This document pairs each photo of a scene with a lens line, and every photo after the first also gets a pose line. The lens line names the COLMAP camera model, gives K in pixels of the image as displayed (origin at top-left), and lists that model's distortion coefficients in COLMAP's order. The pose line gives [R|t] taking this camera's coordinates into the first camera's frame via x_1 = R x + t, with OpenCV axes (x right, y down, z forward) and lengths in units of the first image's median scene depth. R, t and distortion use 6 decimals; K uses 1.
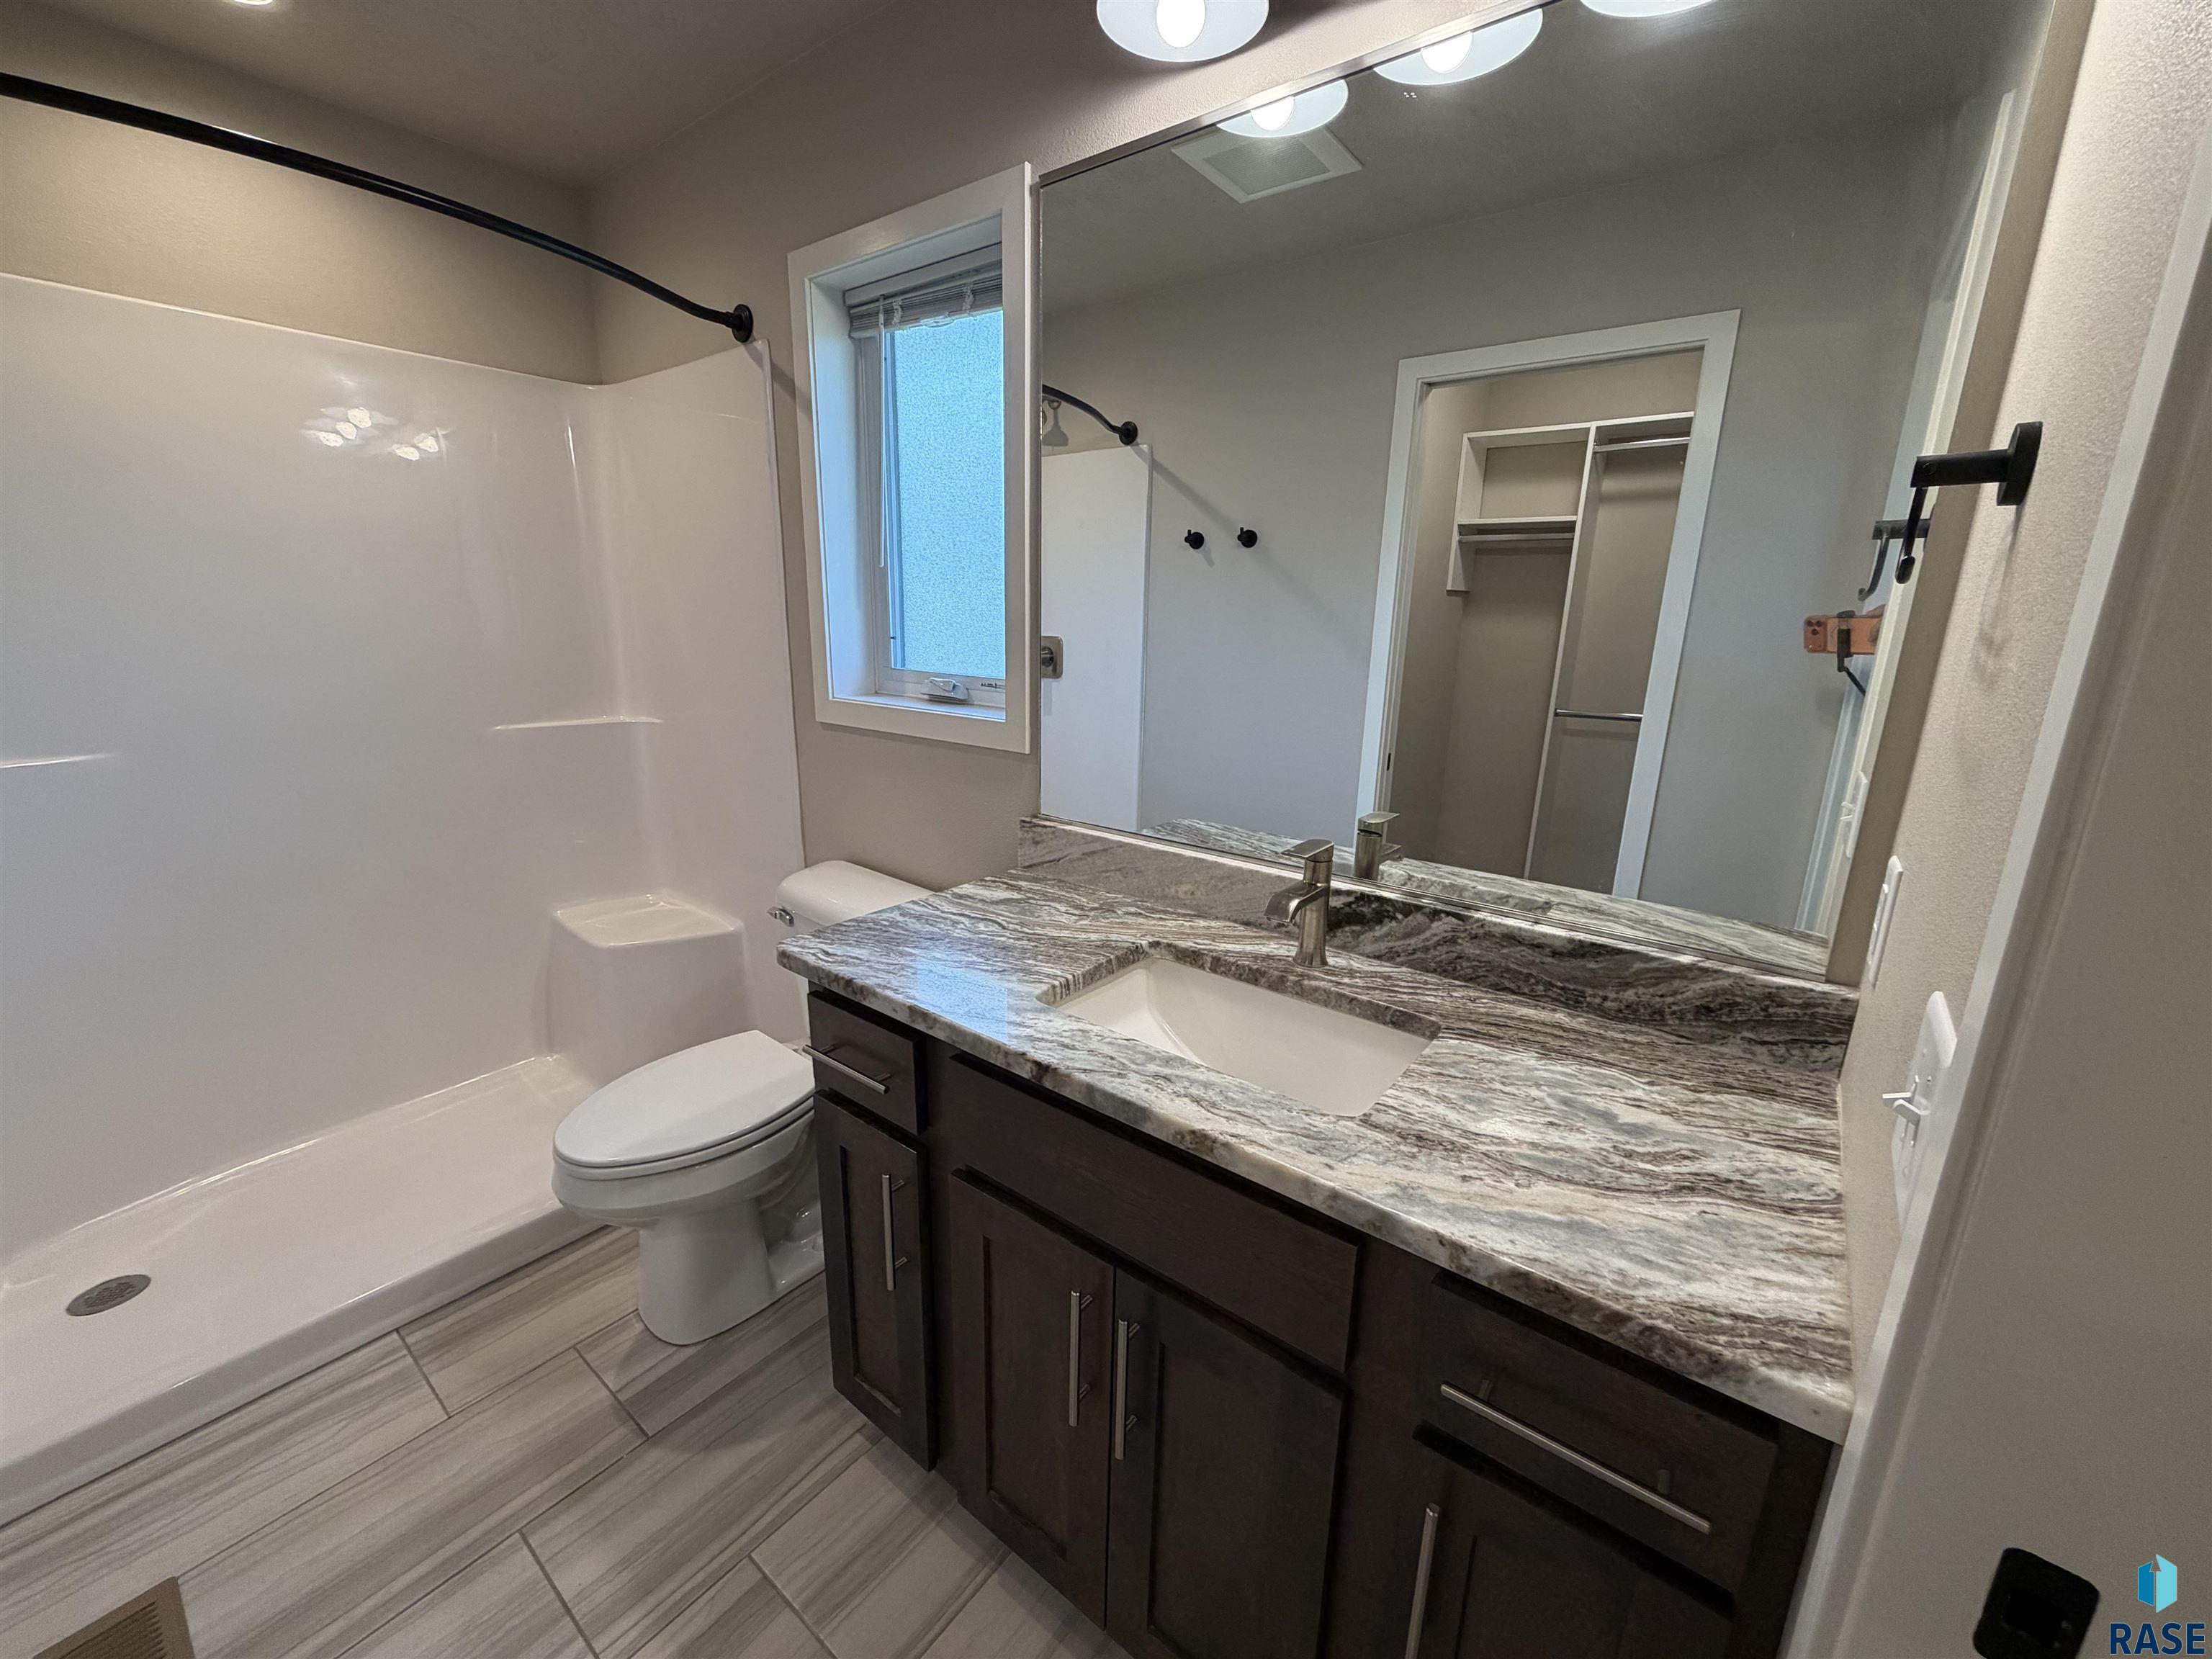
lens RADIAL K [[880.2, 0, 1095.3], [0, 880.2, 825.0], [0, 0, 1]] dist [0.000454, -0.000030]
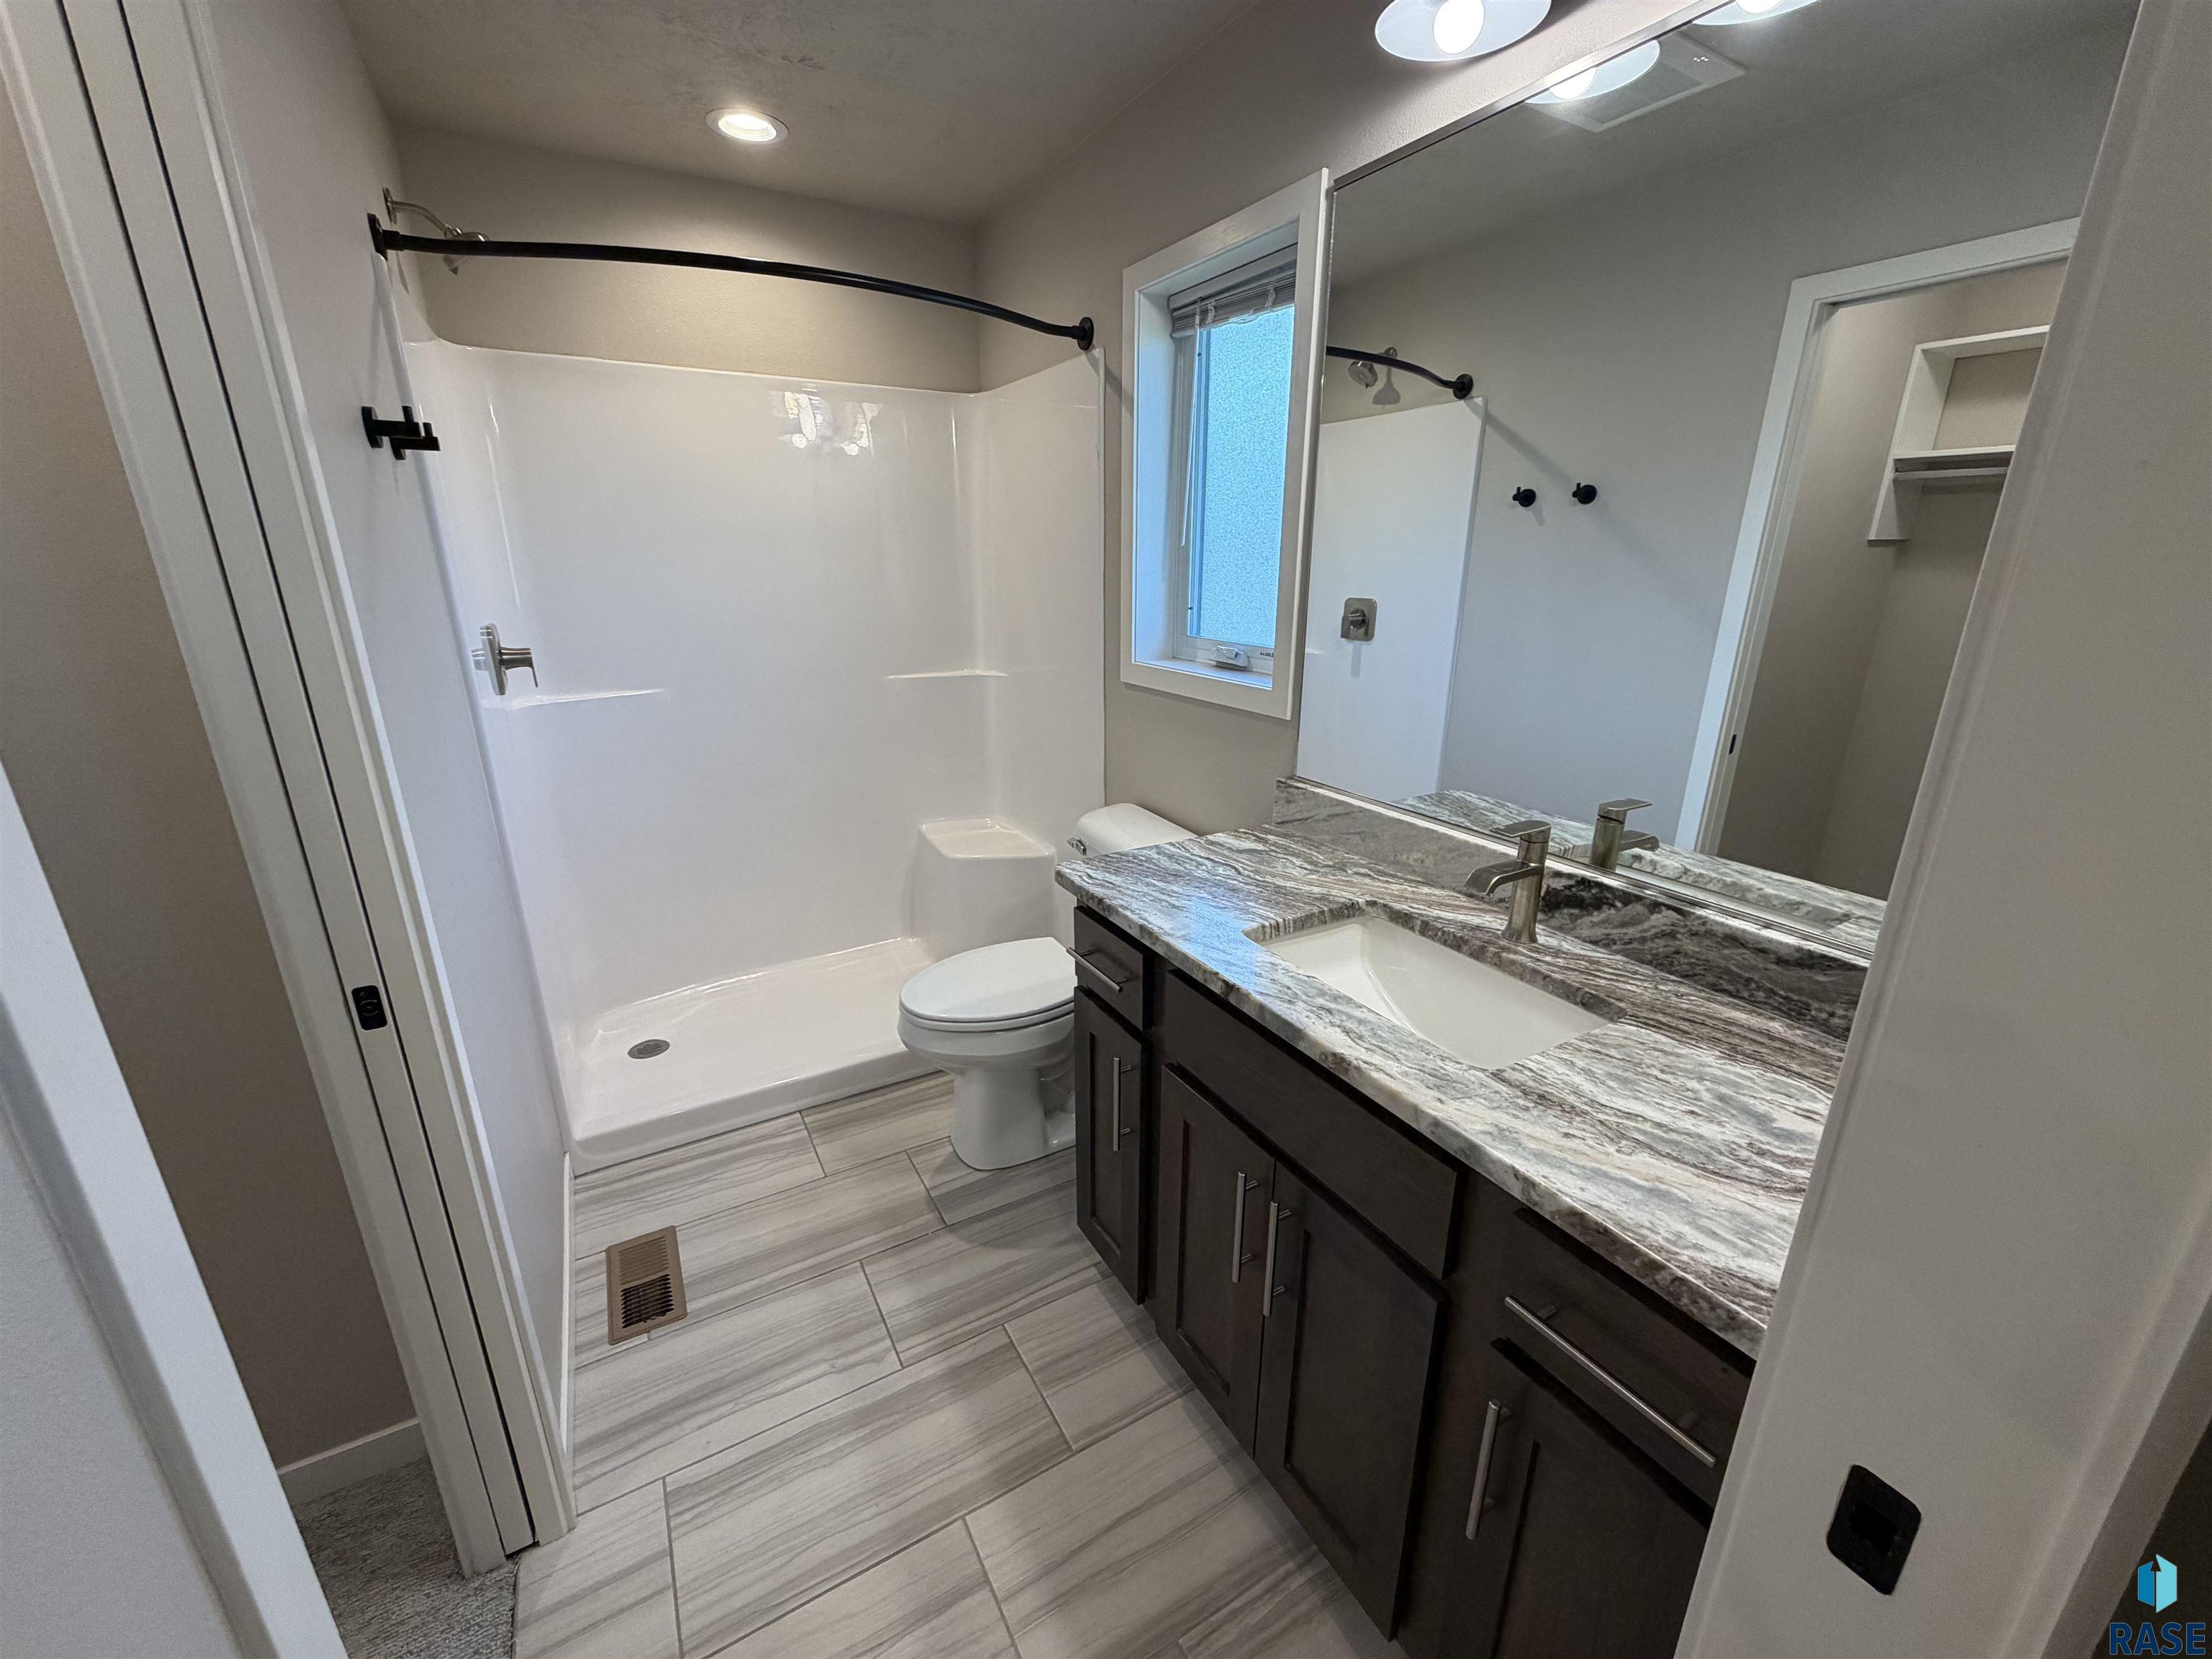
lens RADIAL K [[880.2, 0, 1091.7], [0, 880.2, 820.3], [0, 0, 1]] dist [0.000454, -0.000030]
pose [[0.924491, 0.090131, -0.370396, 0.132186], [-0.071755, 0.995423, 0.063125, -0.010041], [0.374390, -0.031781, 0.926727, -0.127382]]
